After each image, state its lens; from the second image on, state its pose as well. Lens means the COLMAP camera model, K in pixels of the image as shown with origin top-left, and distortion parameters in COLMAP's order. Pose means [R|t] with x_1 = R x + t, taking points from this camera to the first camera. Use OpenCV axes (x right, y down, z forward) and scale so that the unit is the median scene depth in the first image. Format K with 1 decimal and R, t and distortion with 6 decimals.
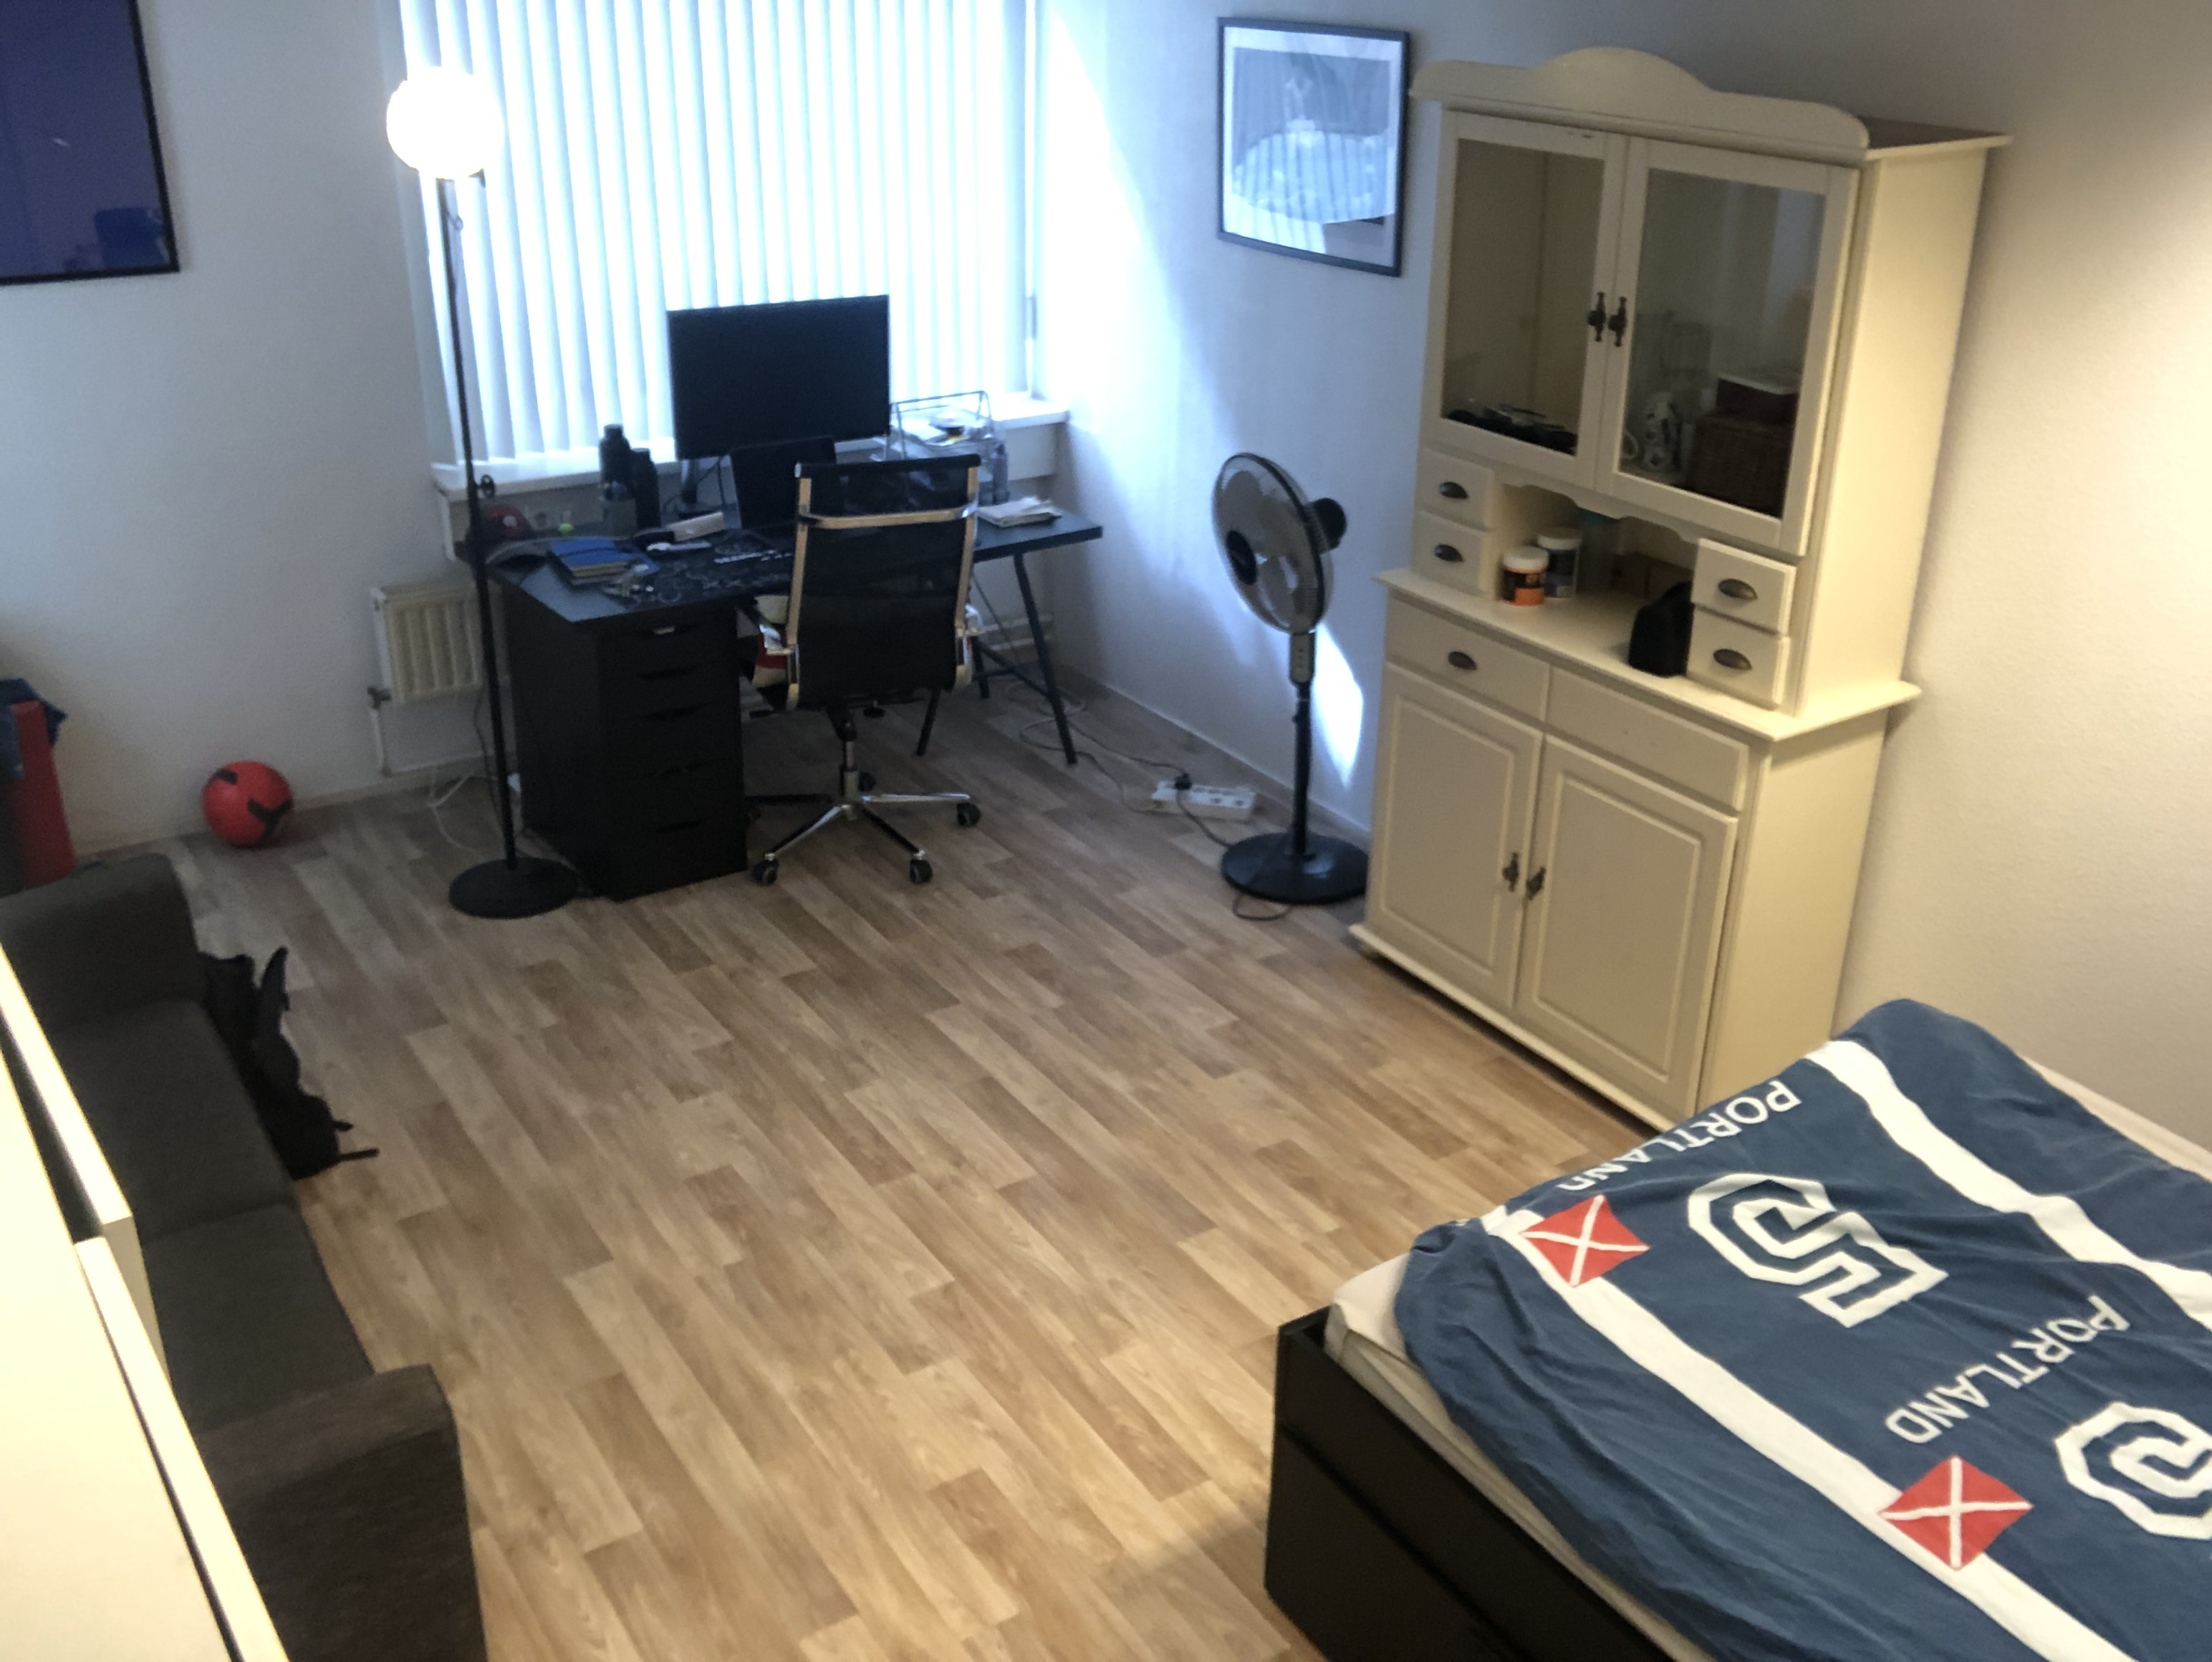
lens RADIAL K [[2053.3, 0, 1117.9], [0, 2053.3, 837.8], [0, 0, 1]] dist [0.023349, 0.000000]
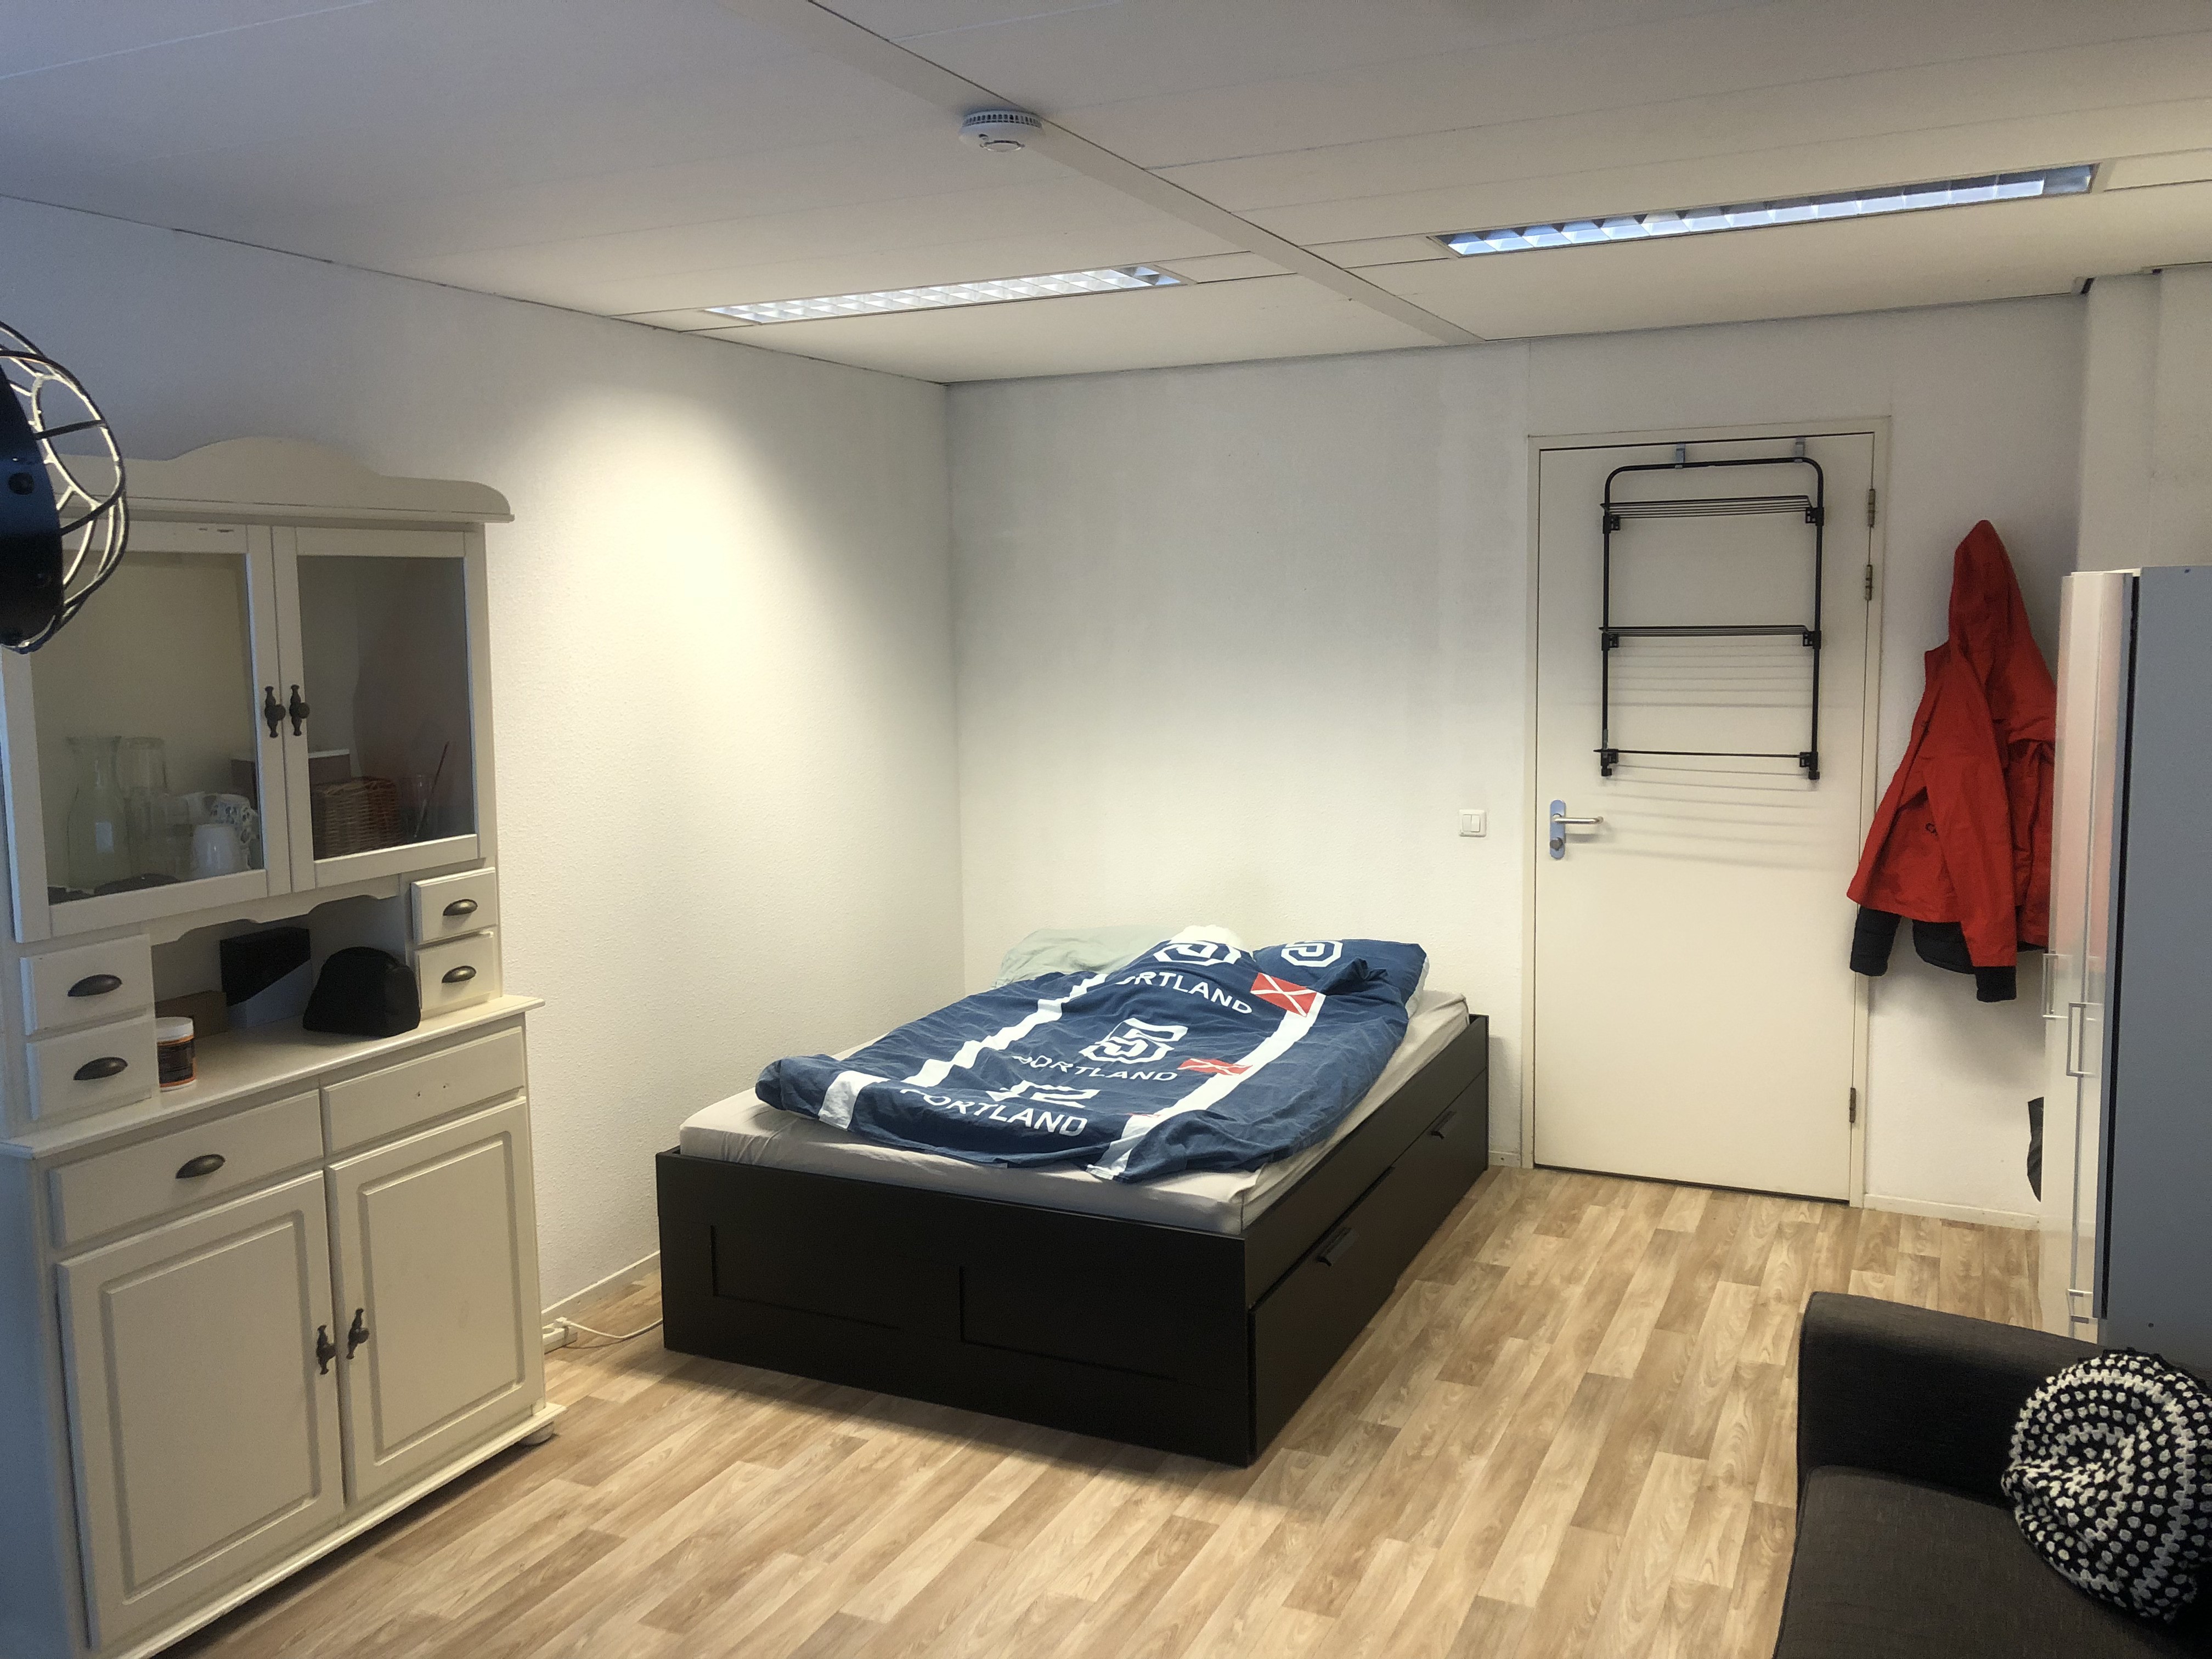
lens RADIAL K [[1804.7, 0, 1098.9], [0, 1804.7, 774.4], [0, 0, 1]] dist [0.010838, -0.025501]
pose [[-0.525801, -0.086859, 0.846161, -0.671436], [0.365265, 0.875330, 0.316827, -0.355364], [-0.768189, 0.475661, -0.428523, 1.091302]]
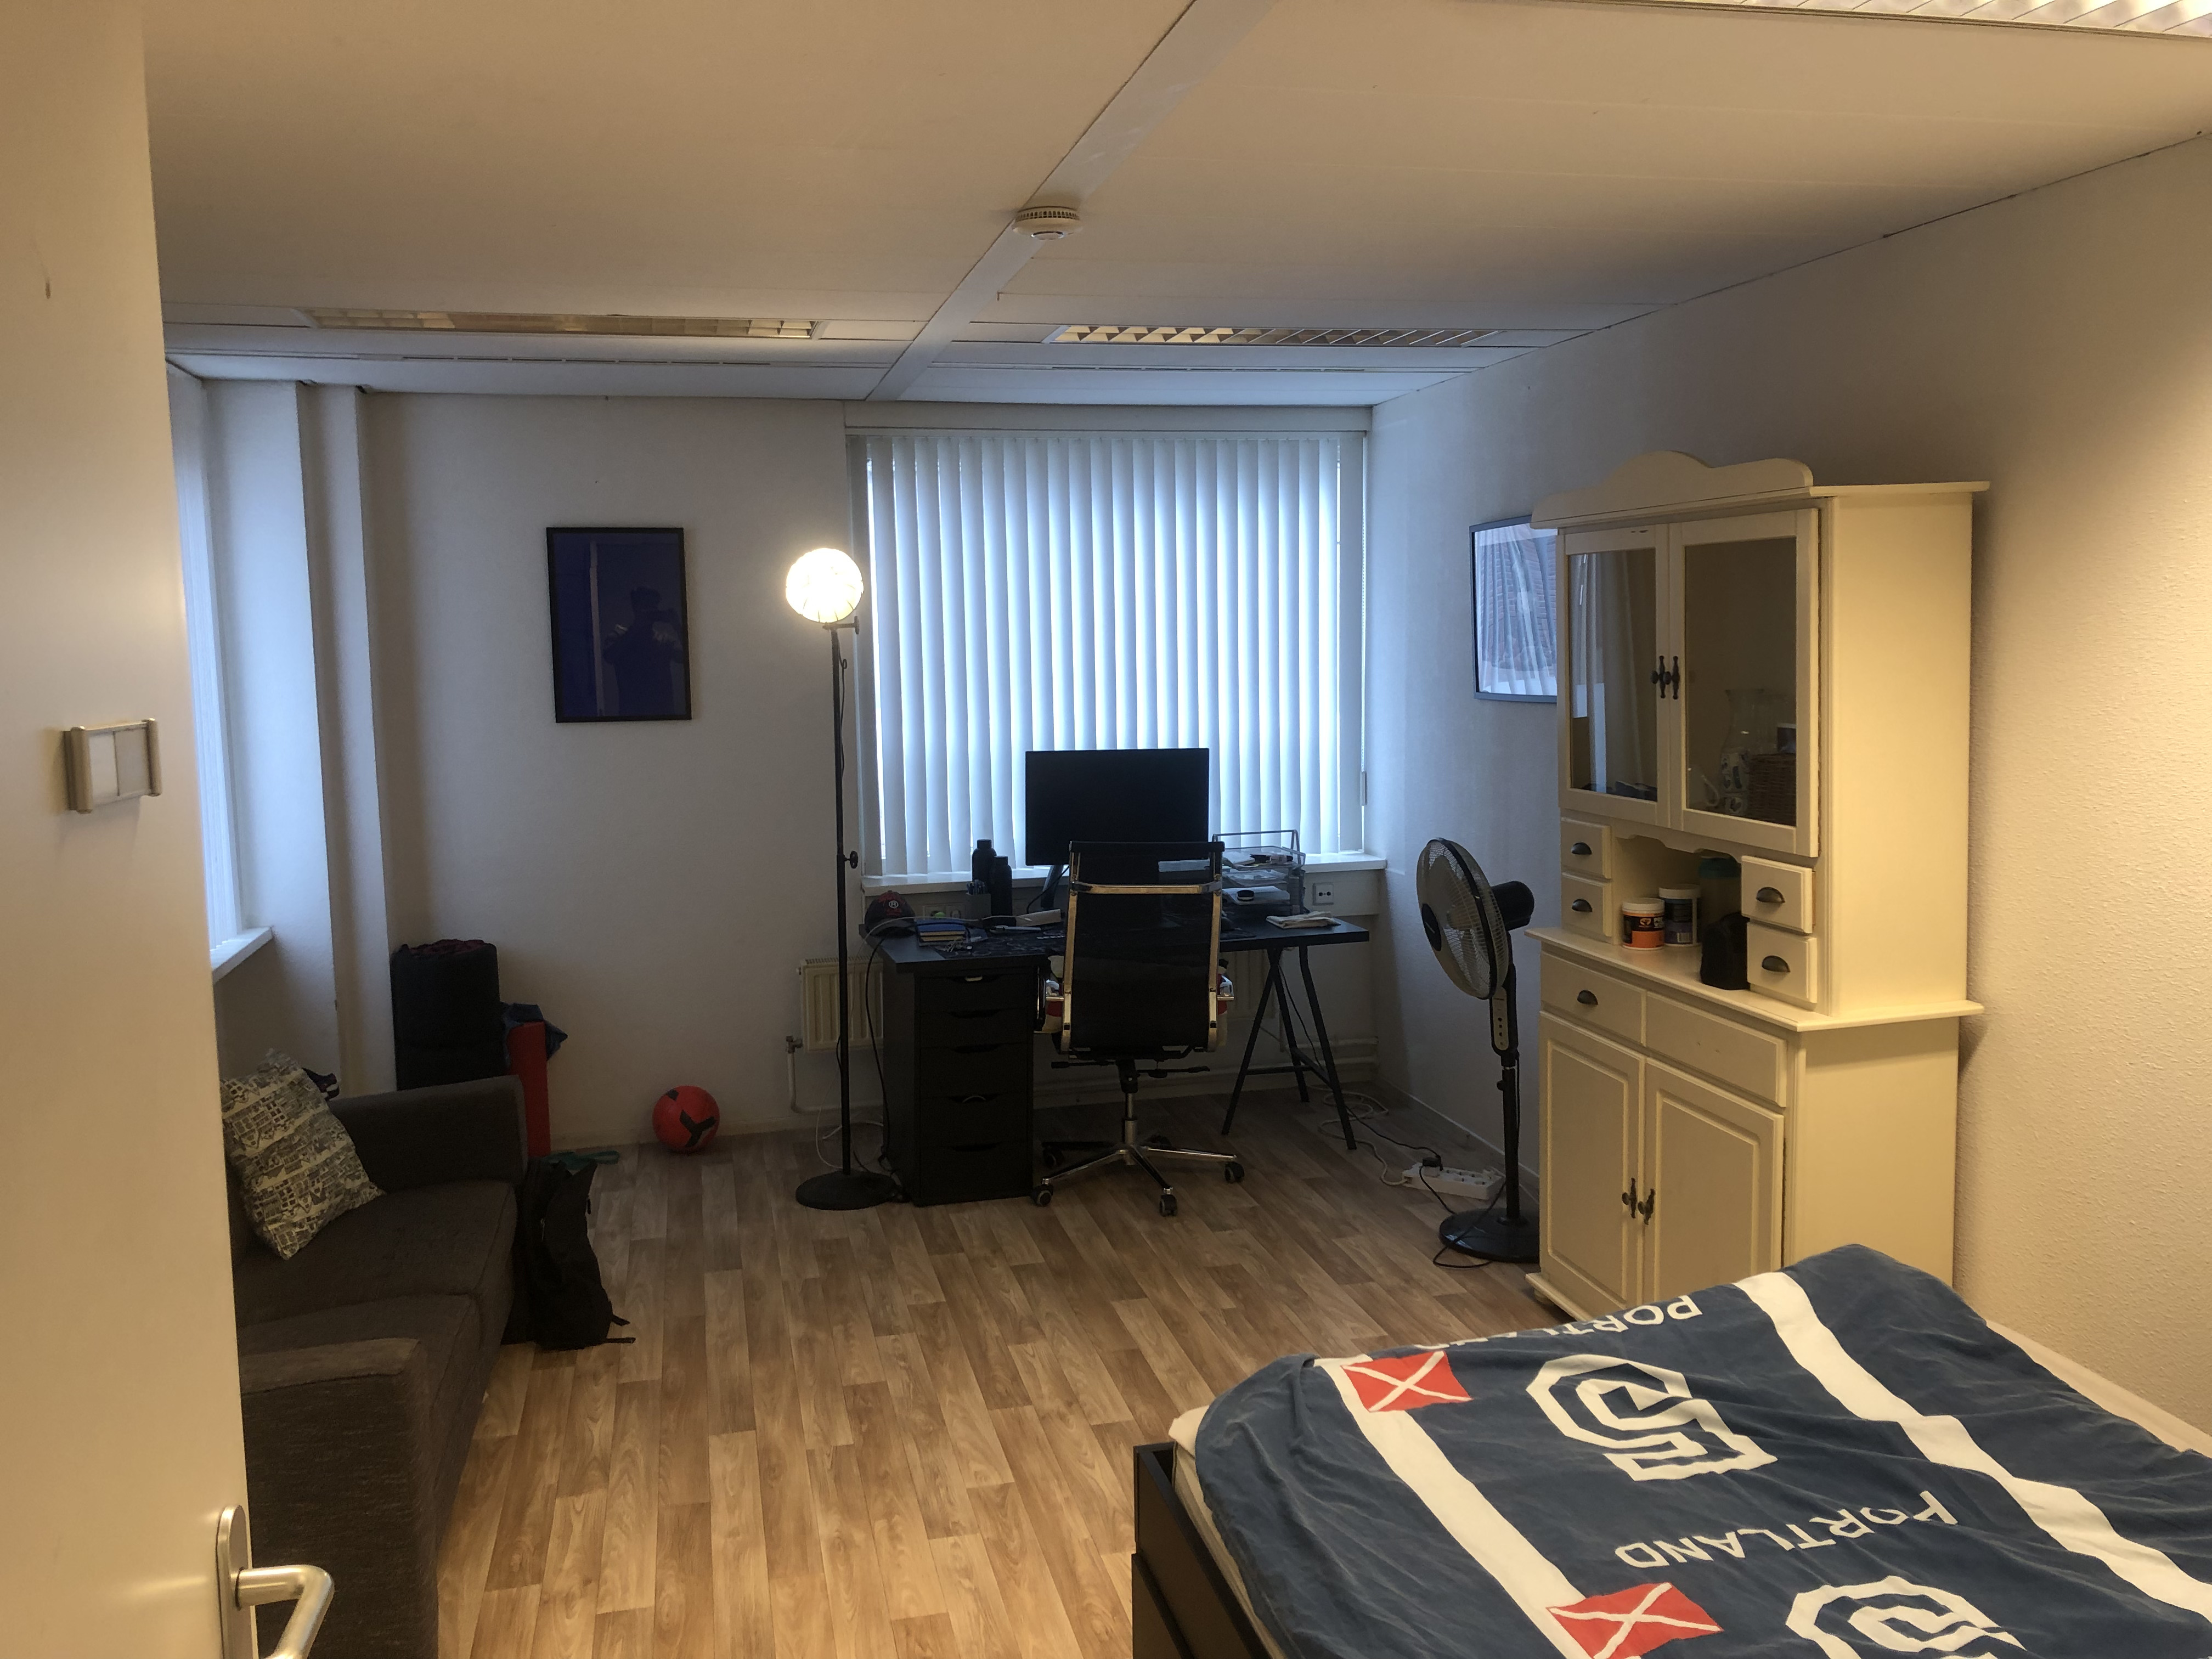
lens RADIAL K [[1804.7, 0, 1101.8], [0, 1804.7, 806.1], [0, 0, 1]] dist [0.010838, -0.025501]
pose [[0.939113, 0.000510, -0.343609, 0.290068], [-0.112305, 0.945535, -0.305535, 0.158659], [0.324738, 0.325521, 0.888021, 0.032867]]
